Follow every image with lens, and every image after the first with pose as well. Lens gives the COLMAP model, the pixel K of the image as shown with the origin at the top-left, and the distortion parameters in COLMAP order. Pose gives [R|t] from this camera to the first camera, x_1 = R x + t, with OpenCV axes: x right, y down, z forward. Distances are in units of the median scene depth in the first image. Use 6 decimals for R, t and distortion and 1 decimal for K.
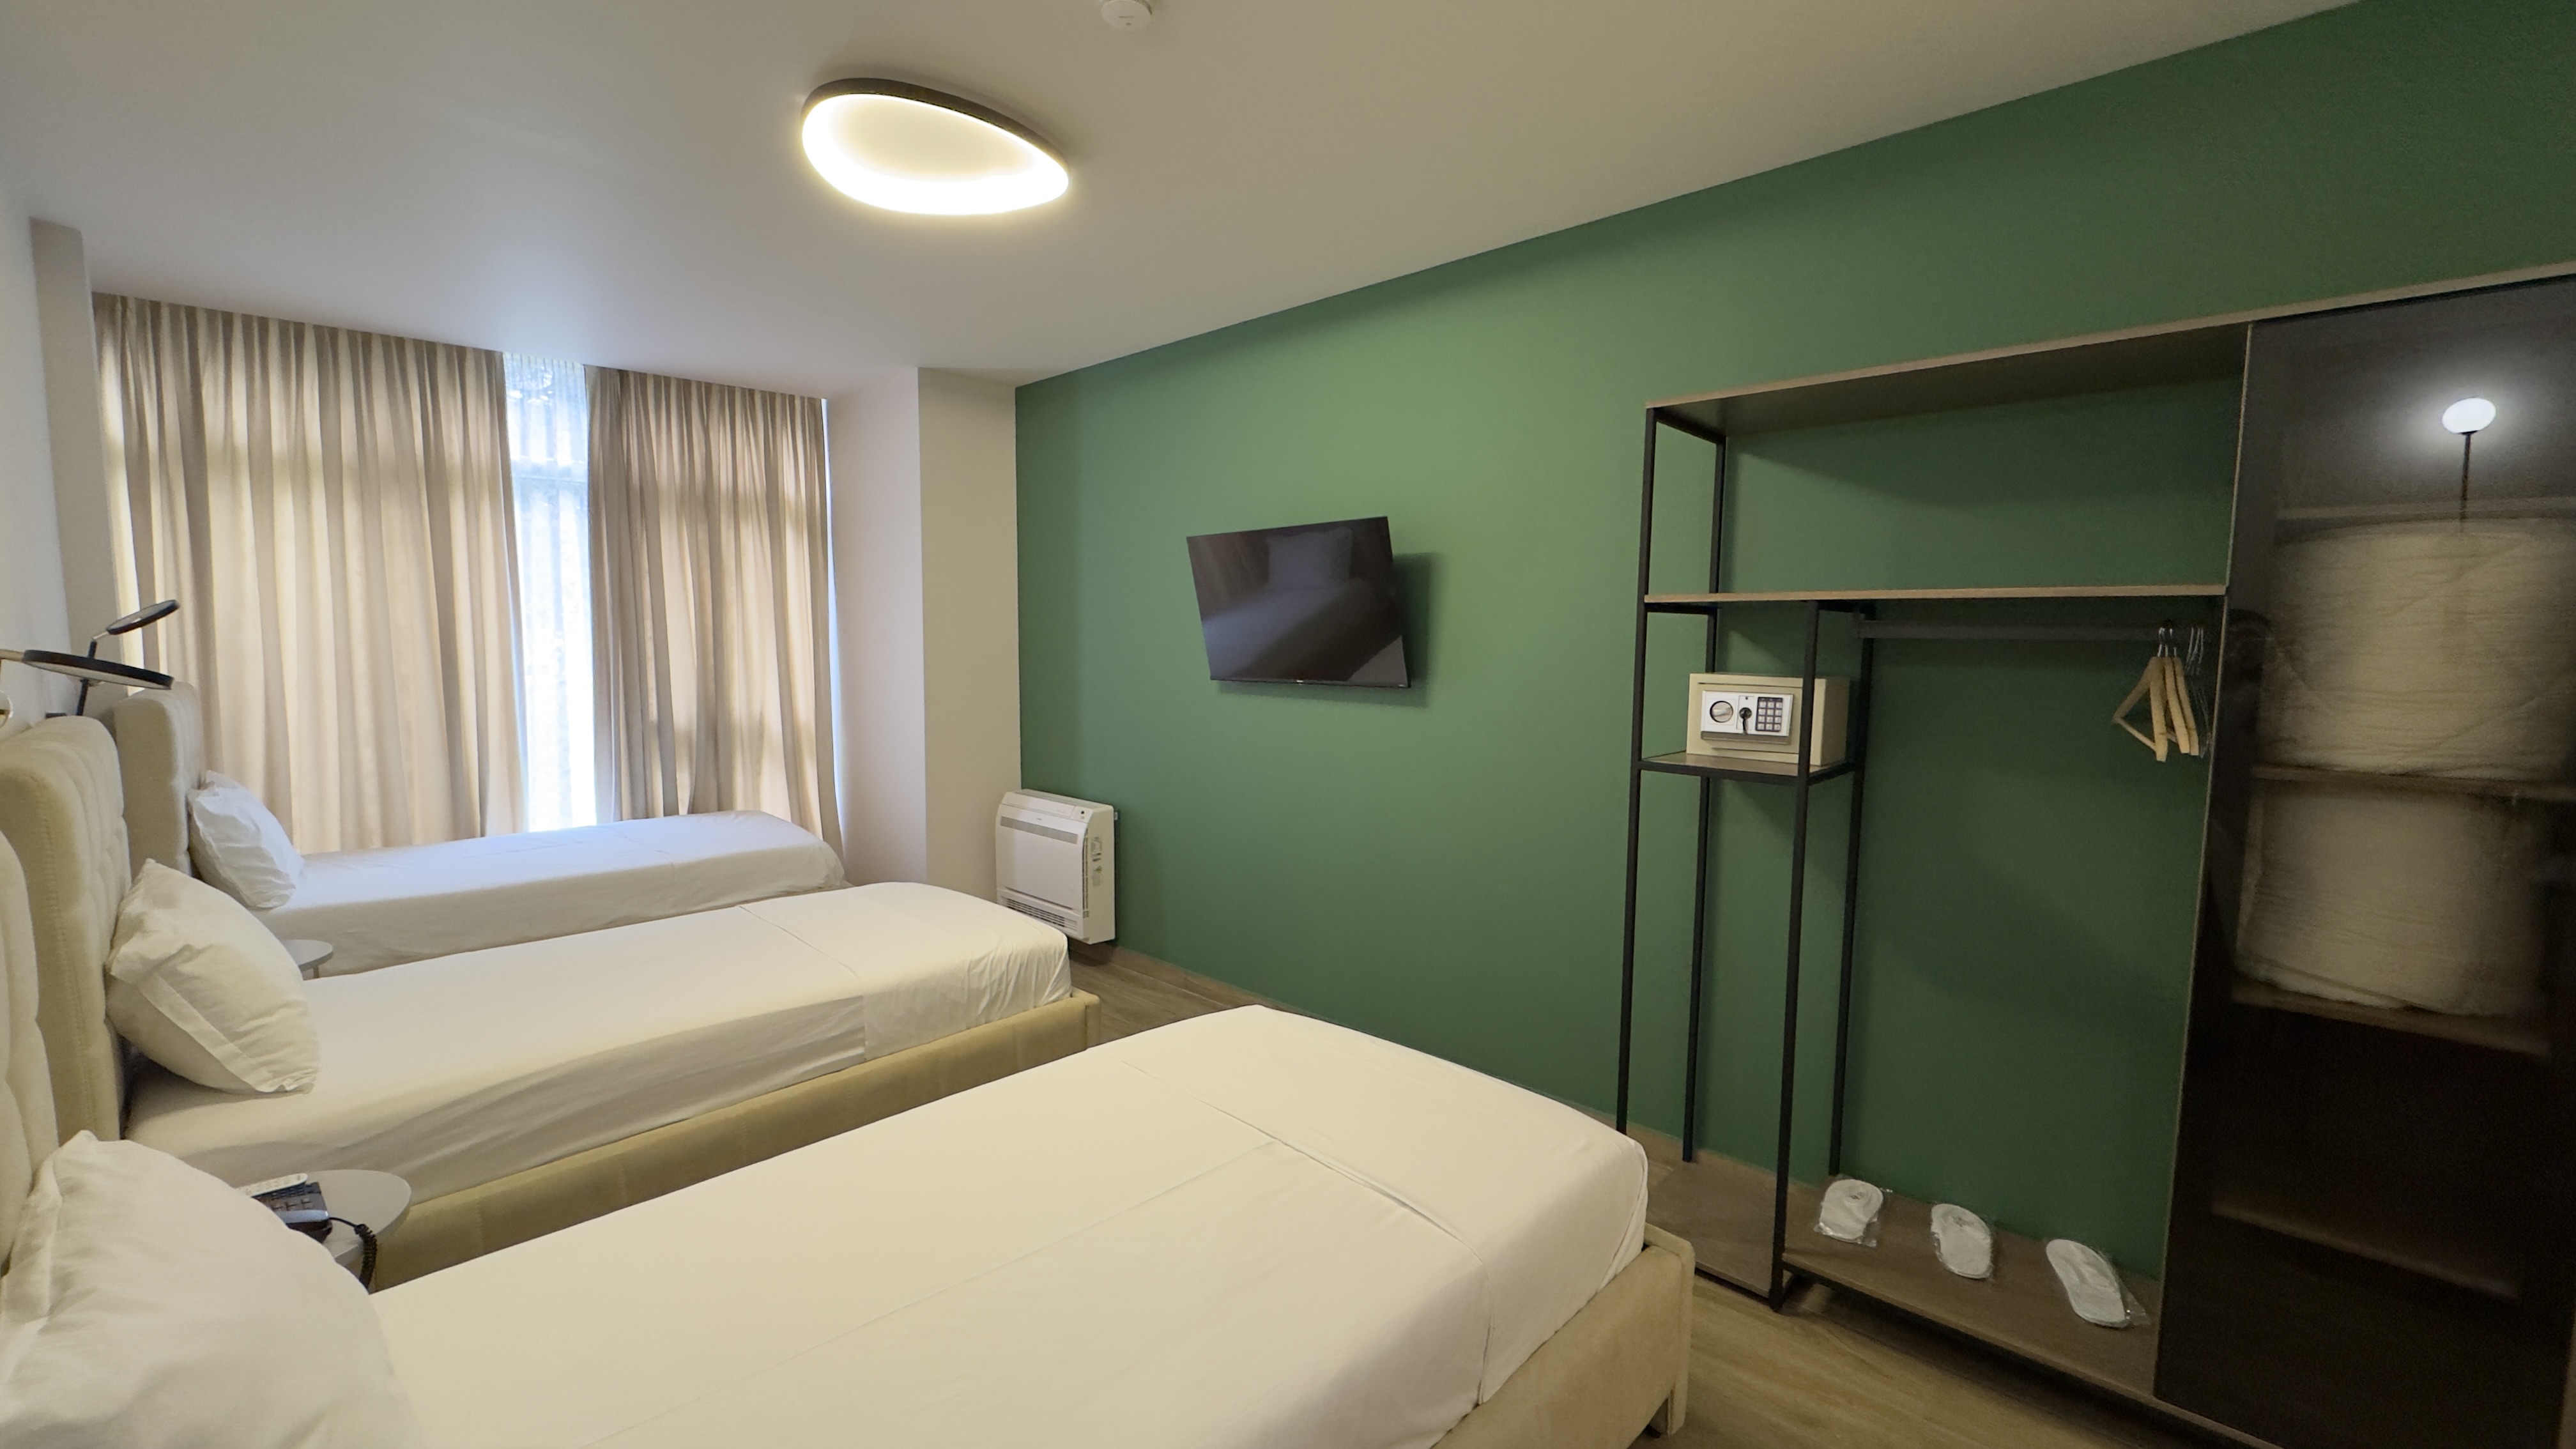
lens RADIAL K [[1028.8, 0, 1288.0], [0, 1028.8, 724.5], [0, 0, 1]] dist [0.000848, 0.000075]
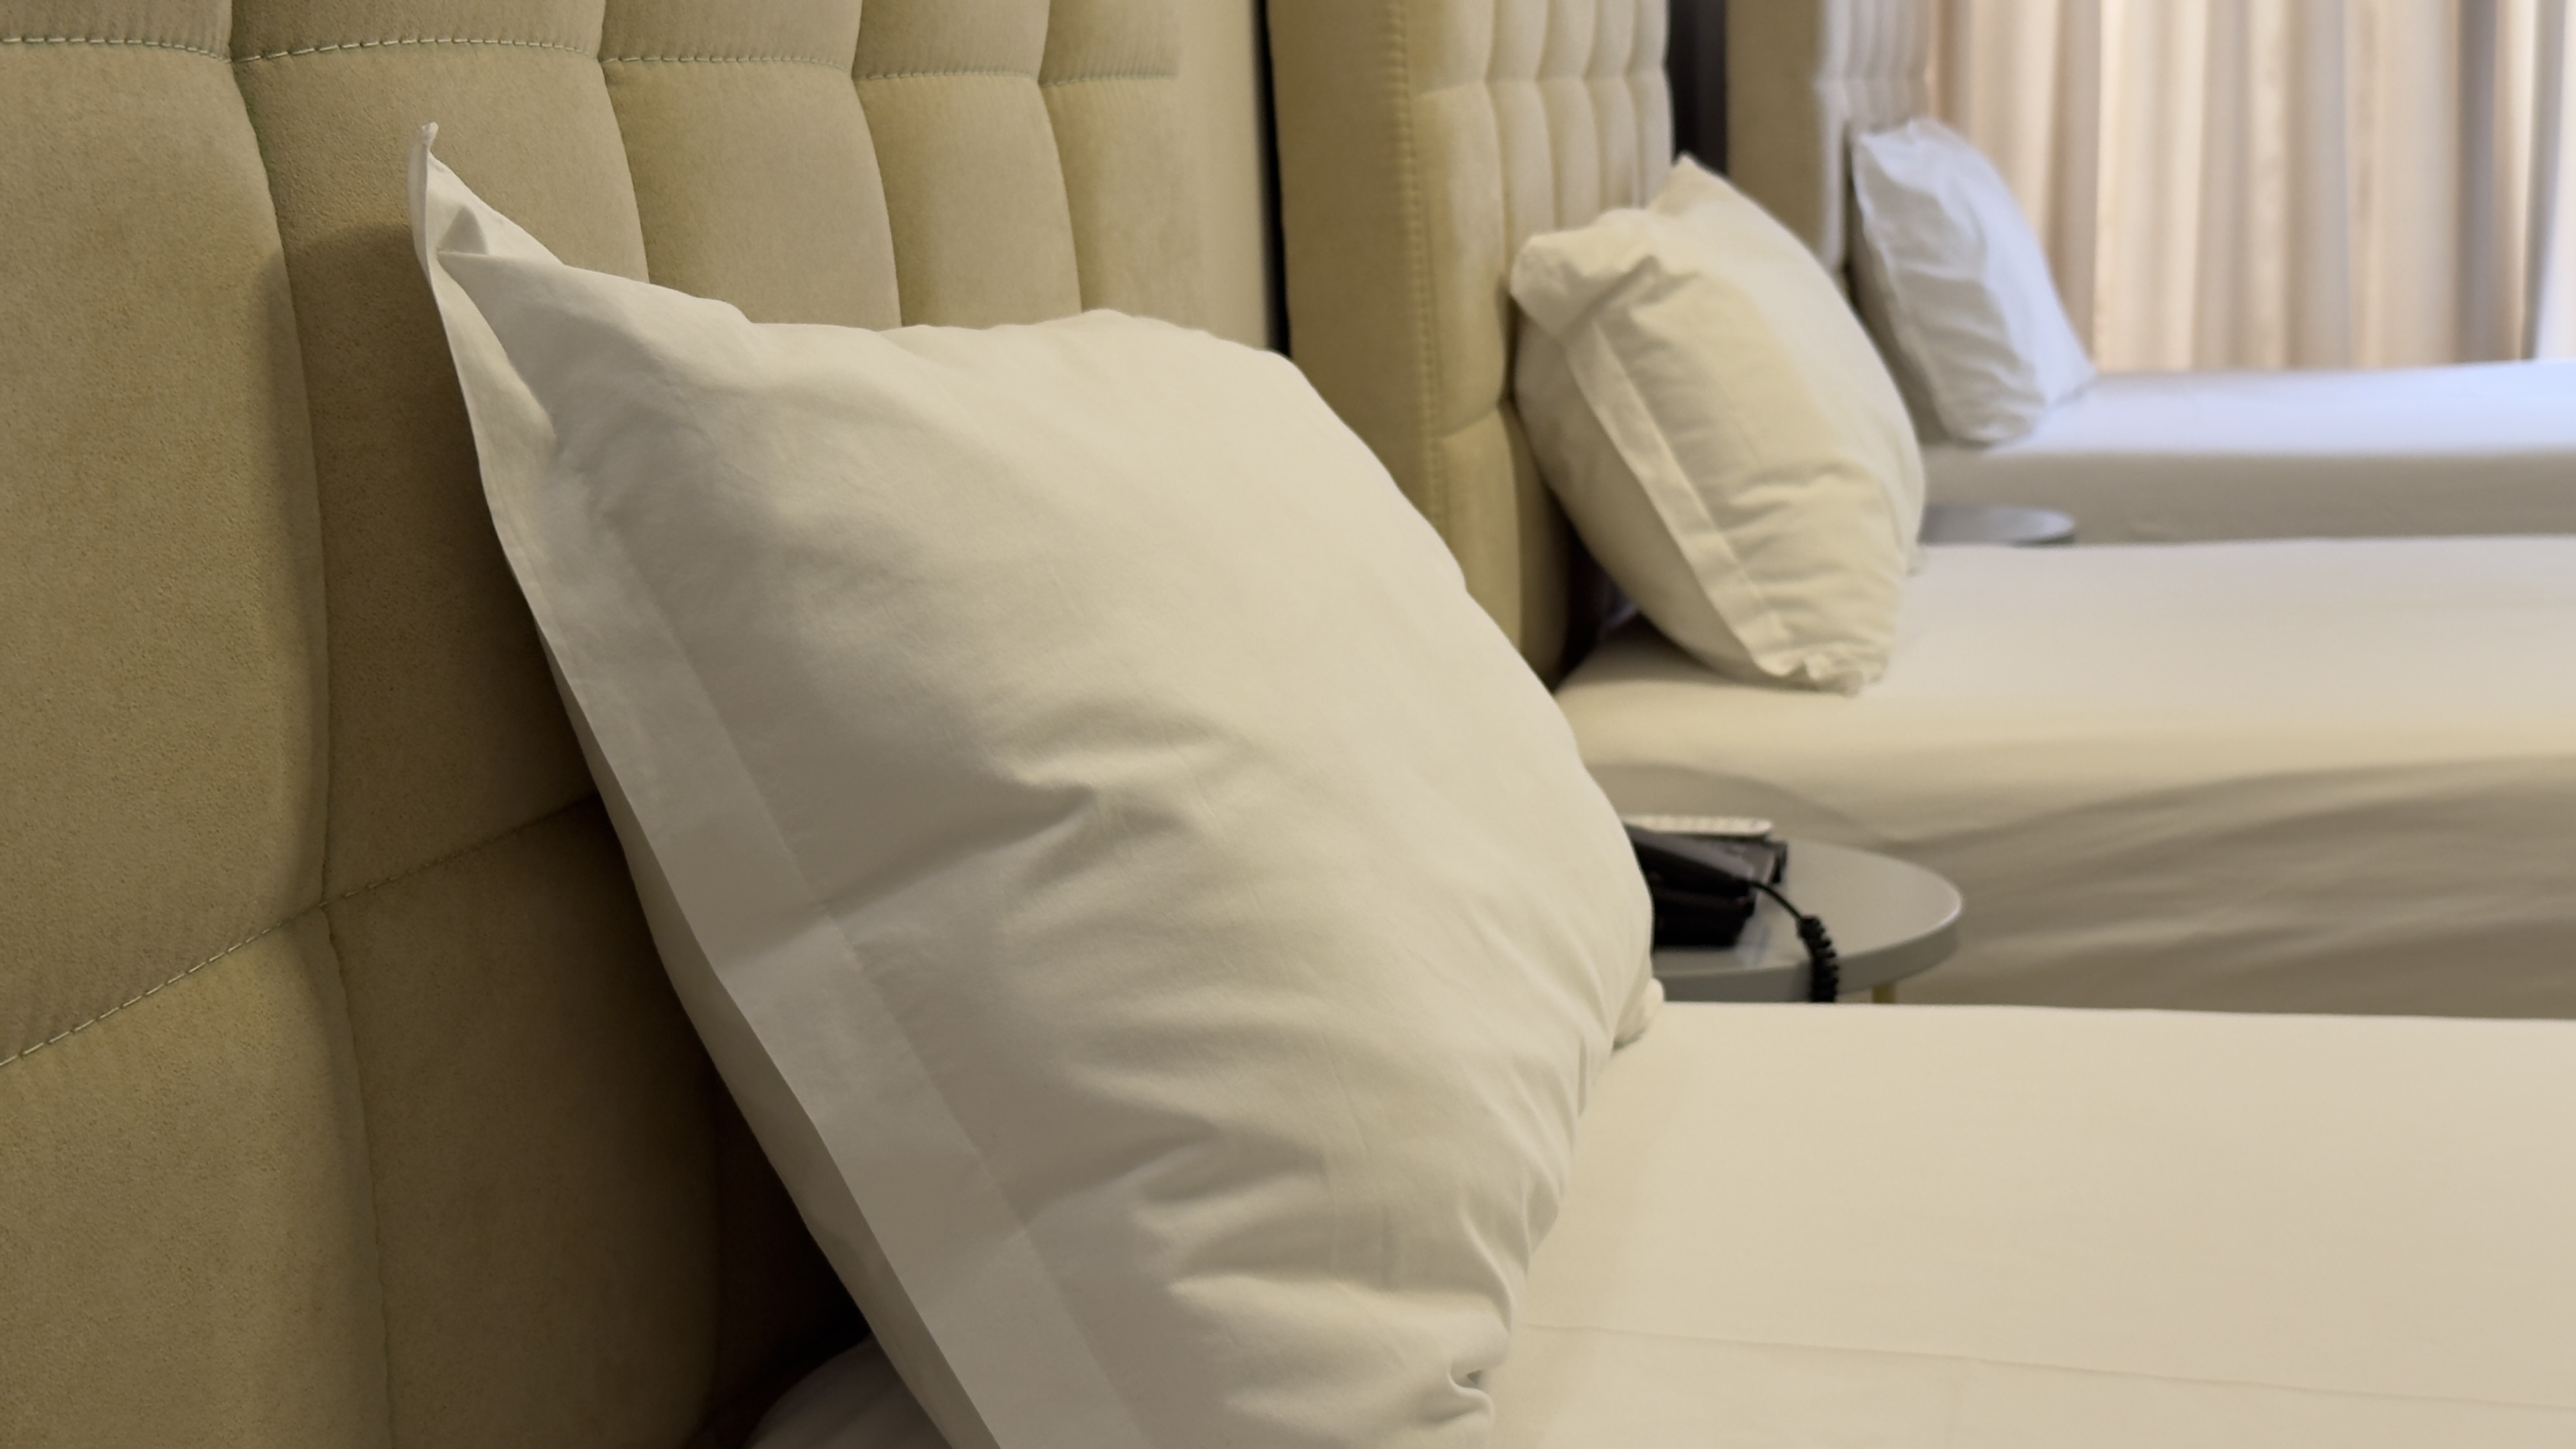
lens RADIAL K [[3580.7, 0, 1284.5], [0, 3580.7, 659.0], [0, 0, 1]] dist [0.228128, 0.063348]
pose [[0.502134, 0.097175, -0.859313, 0.021706], [-0.028769, 0.994994, 0.095707, 0.107592], [0.864311, -0.023336, 0.502416, 0.086216]]
